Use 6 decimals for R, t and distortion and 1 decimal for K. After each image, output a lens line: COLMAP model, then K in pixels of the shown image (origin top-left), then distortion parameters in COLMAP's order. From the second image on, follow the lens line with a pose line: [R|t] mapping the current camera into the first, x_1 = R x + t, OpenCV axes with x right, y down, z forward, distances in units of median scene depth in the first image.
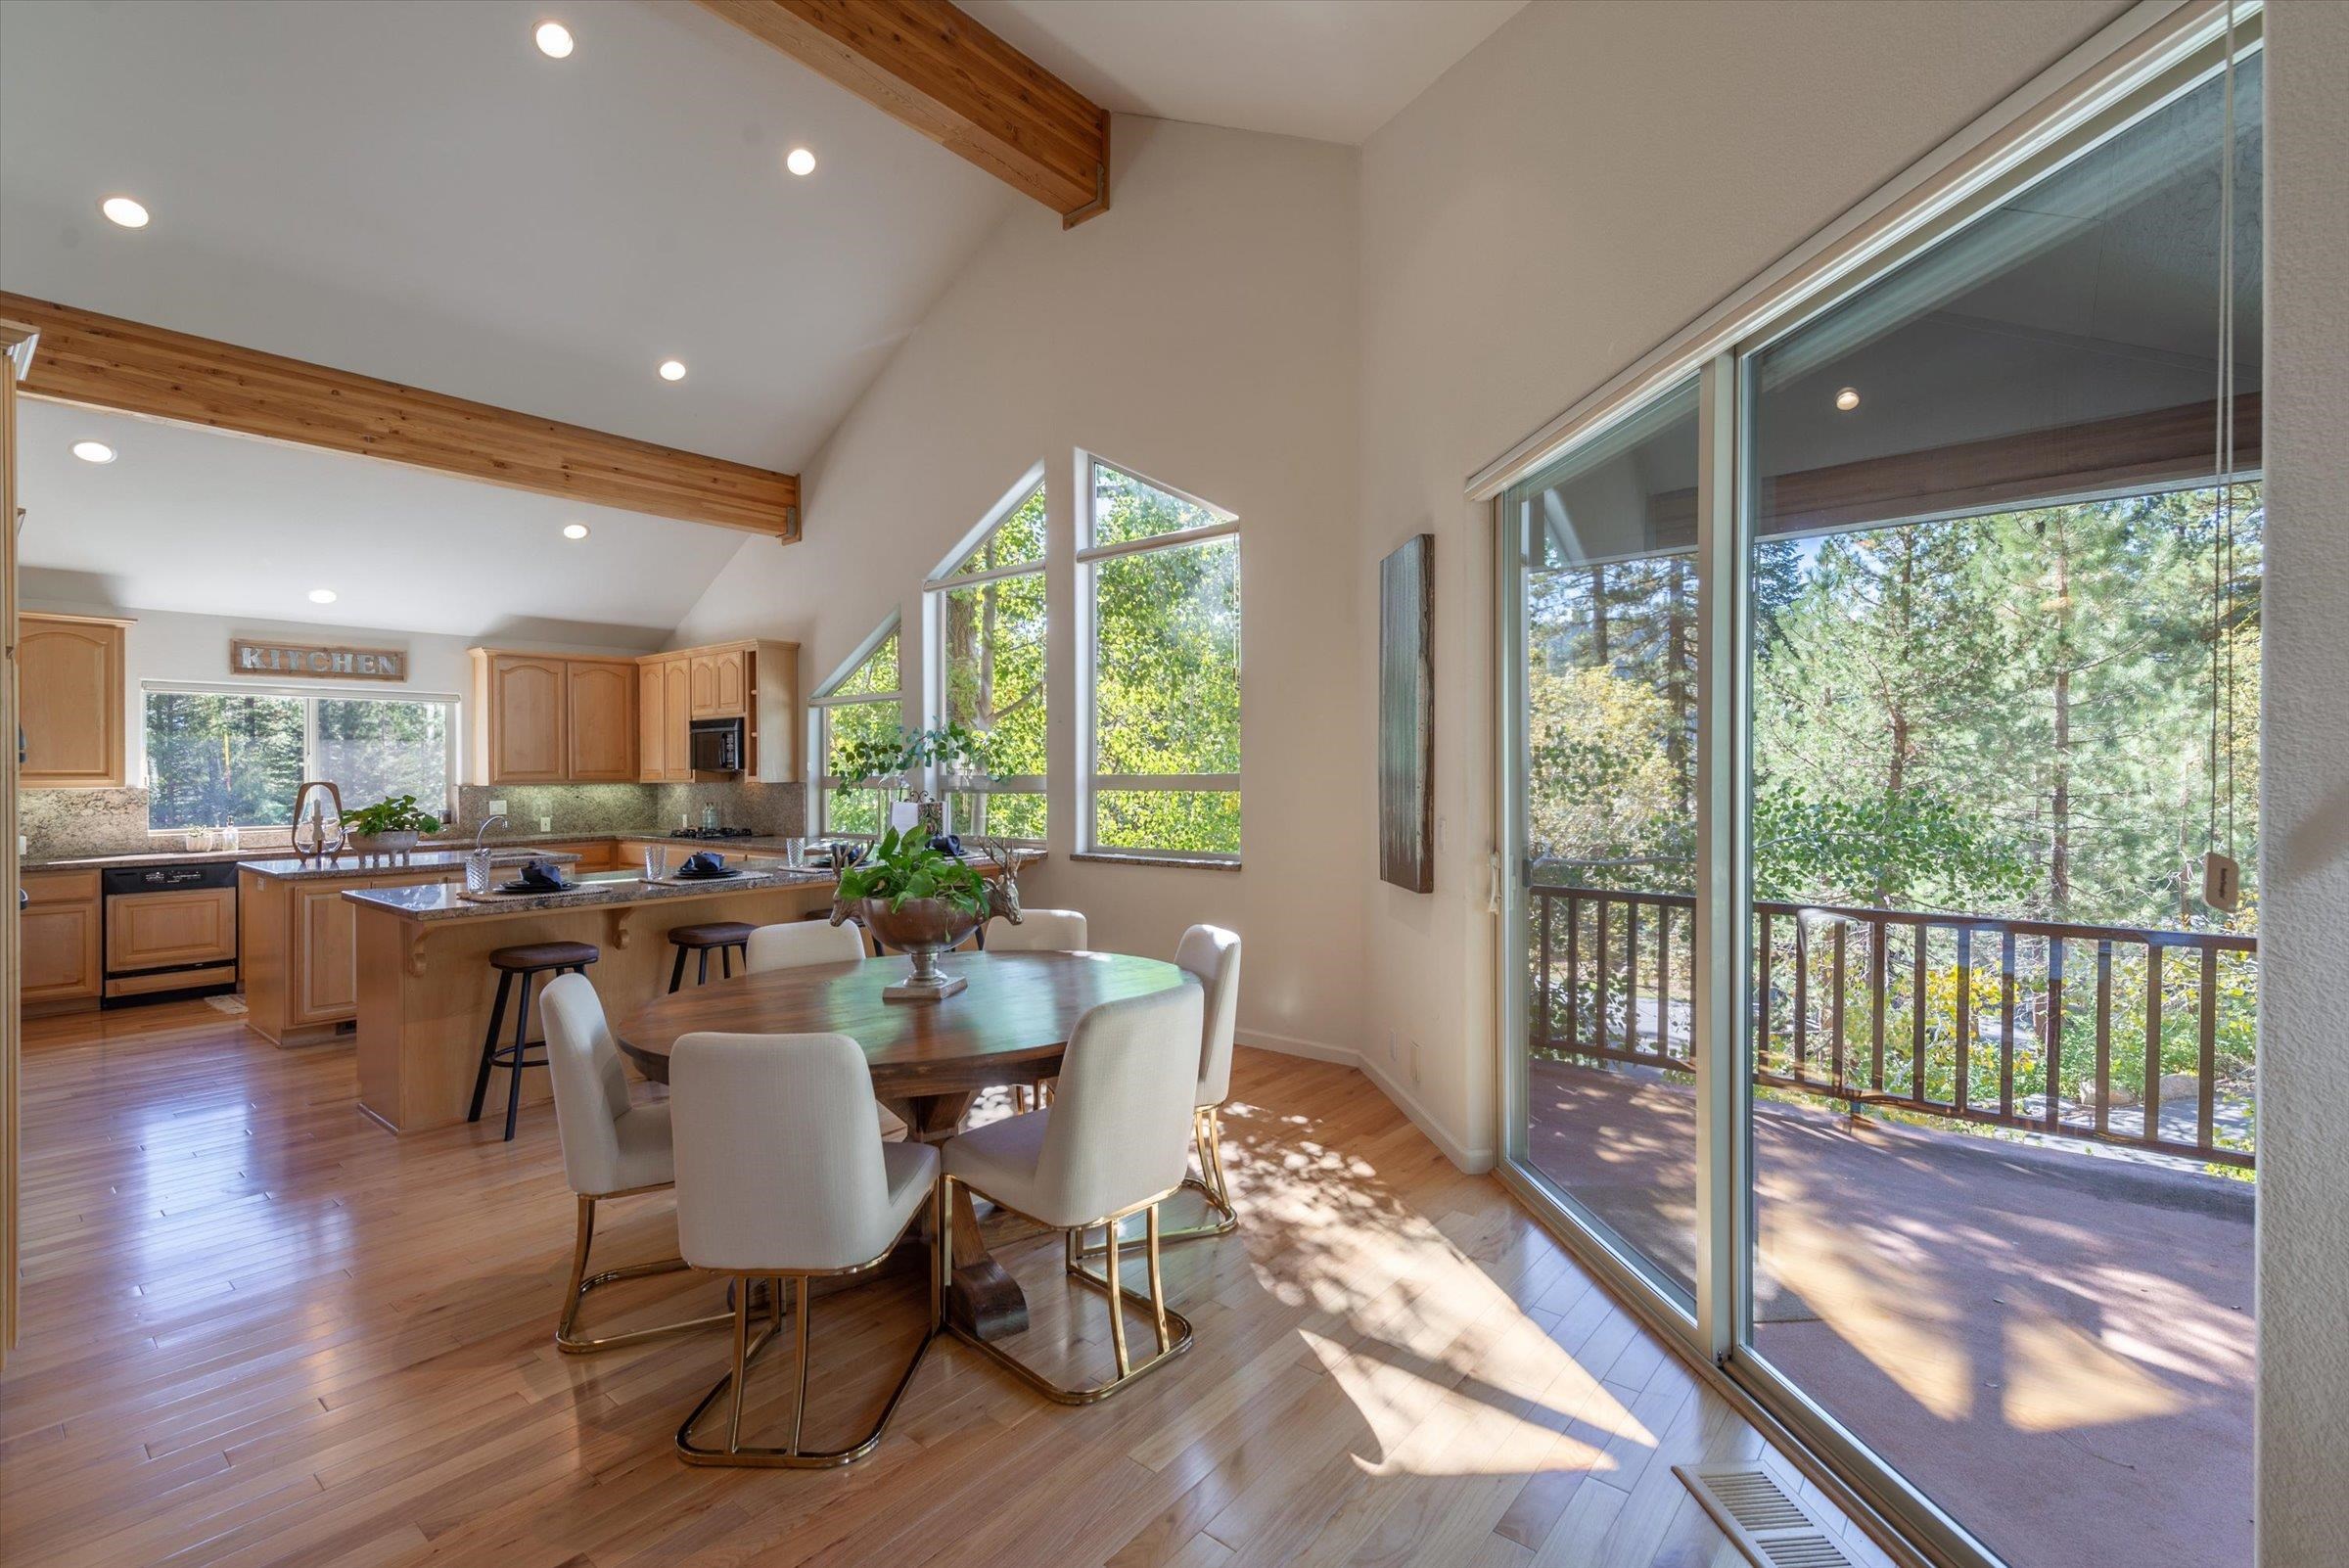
lens RADIAL K [[1129.2, 0, 1153.9], [0, 1129.2, 767.6], [0, 0, 1]] dist [-0.008522, -0.001581]
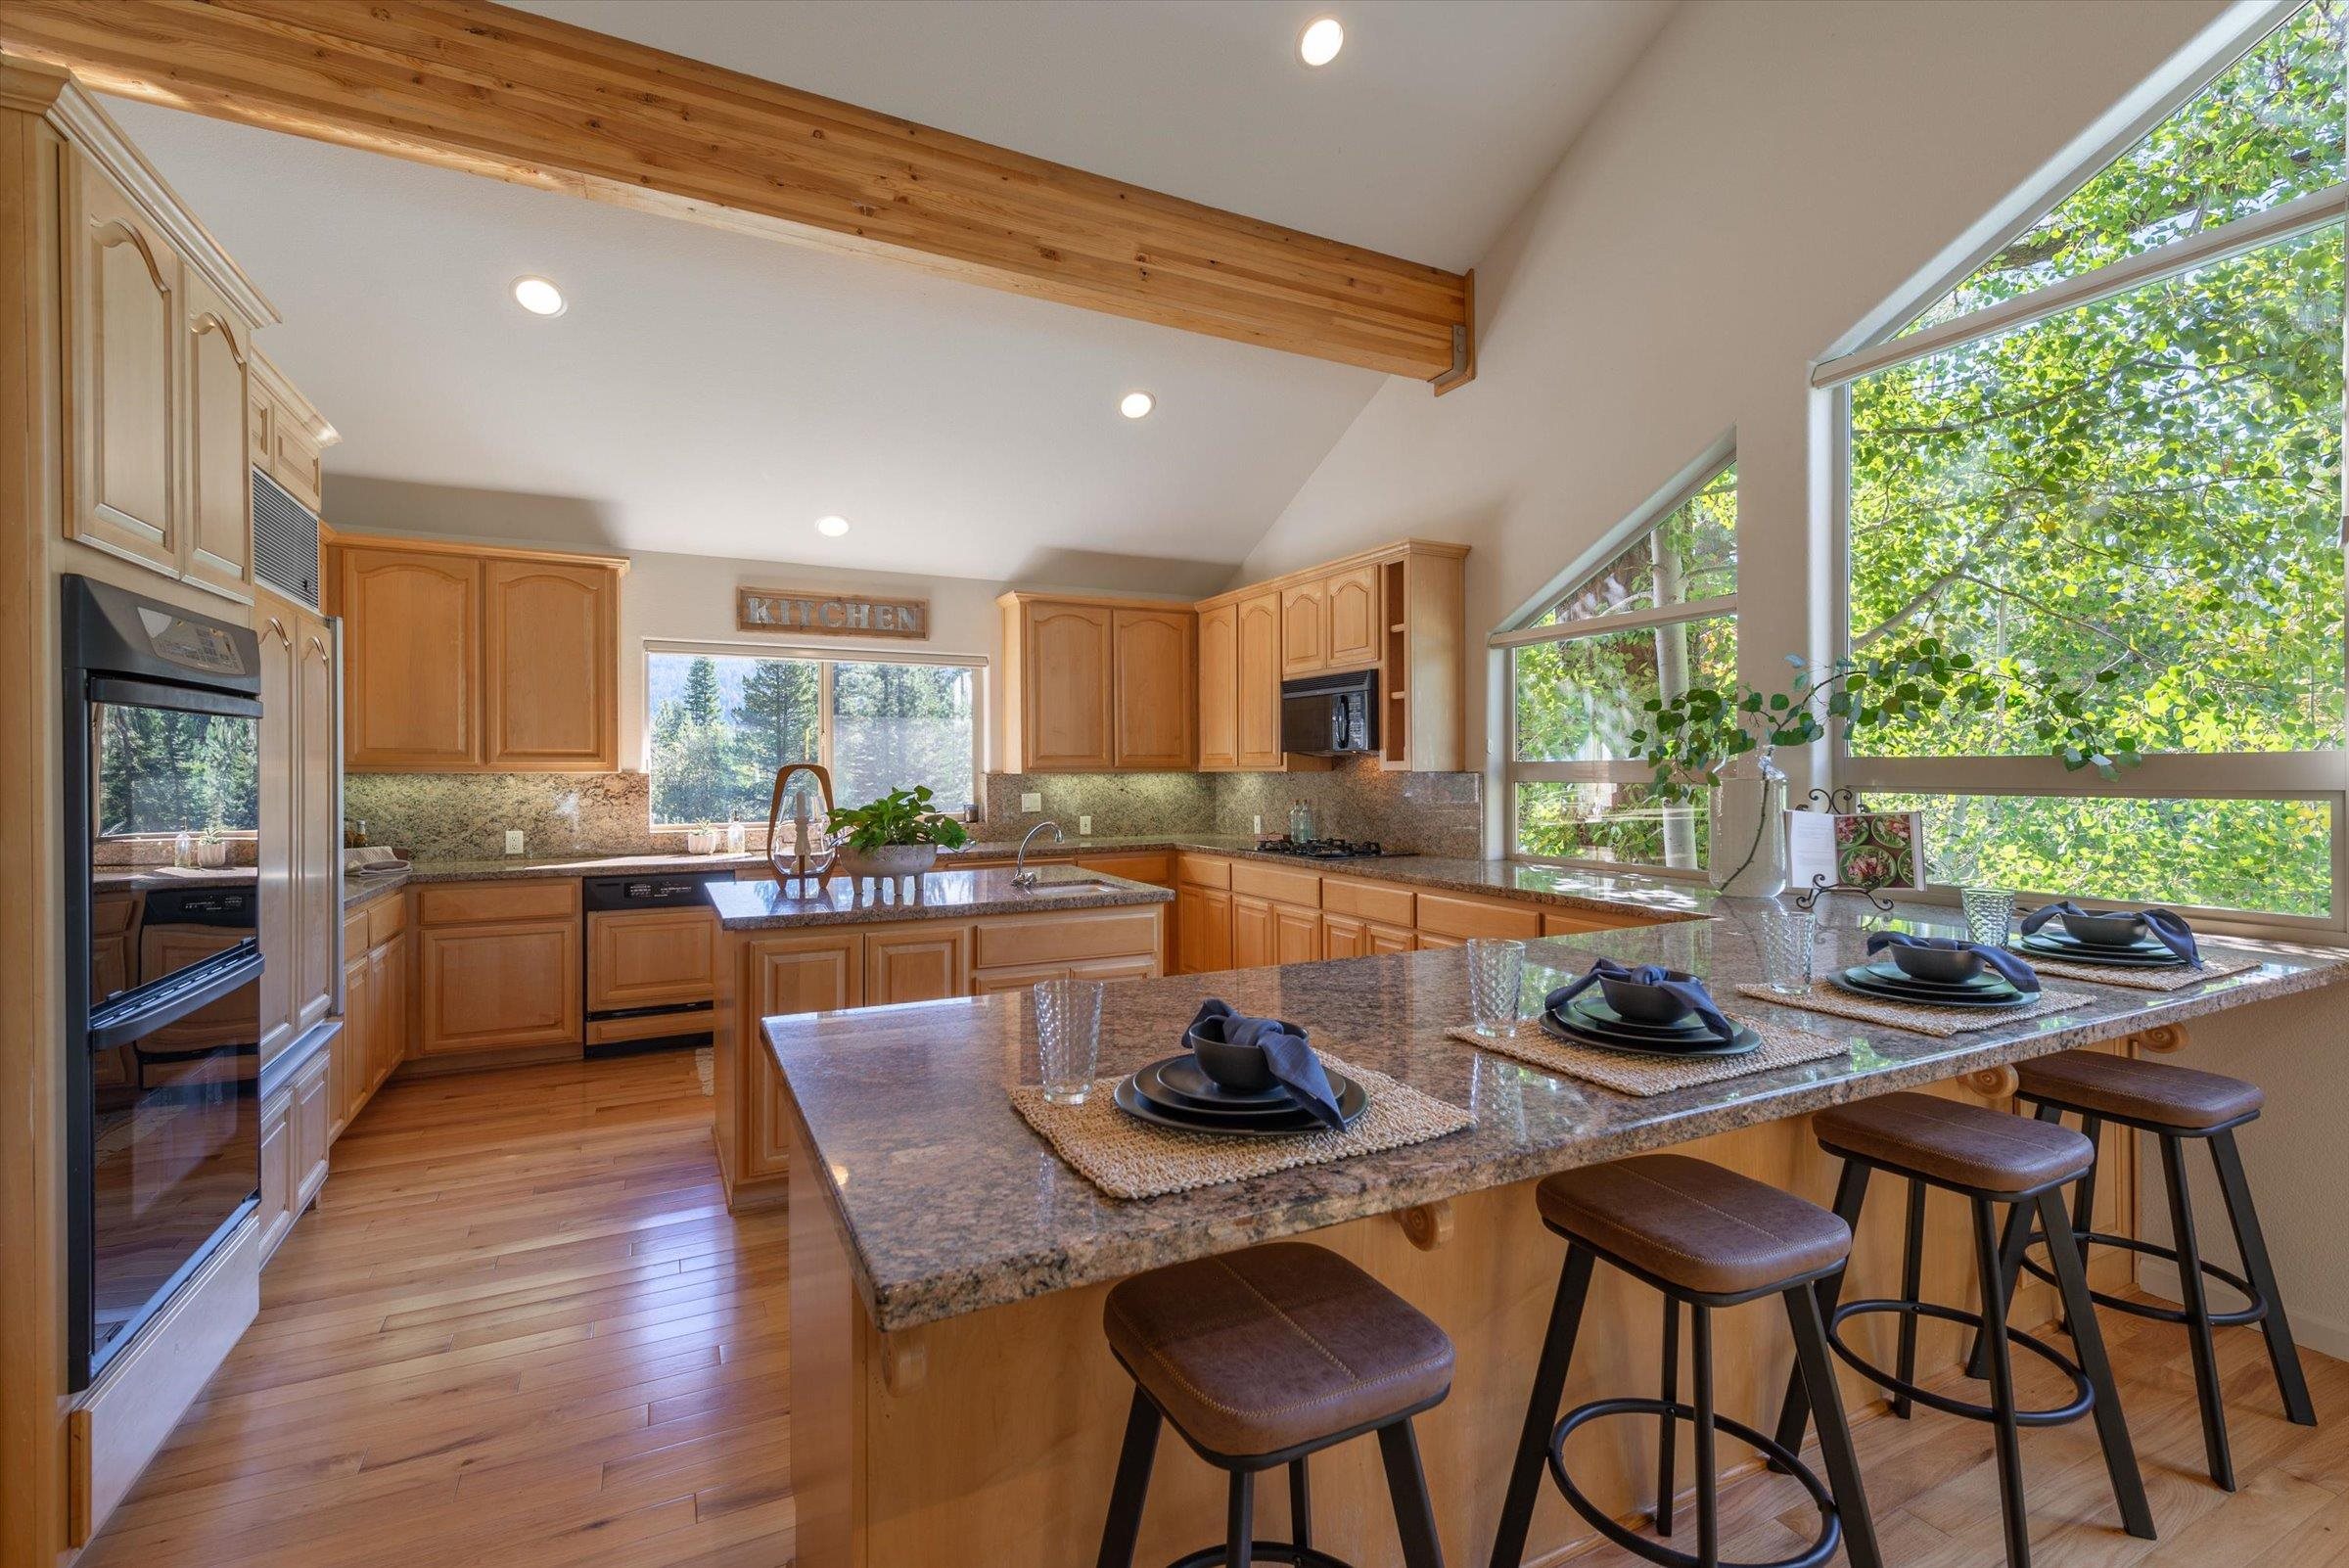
lens RADIAL K [[1004.7, 0, 1172.1], [0, 1004.7, 775.5], [0, 0, 1]] dist [-0.002860, 0.000175]
pose [[0.934836, 0.007789, -0.354994, -0.283407], [-0.003776, 0.999921, 0.011996, 0.009715], [0.355059, -0.009874, 0.934792, 0.447043]]
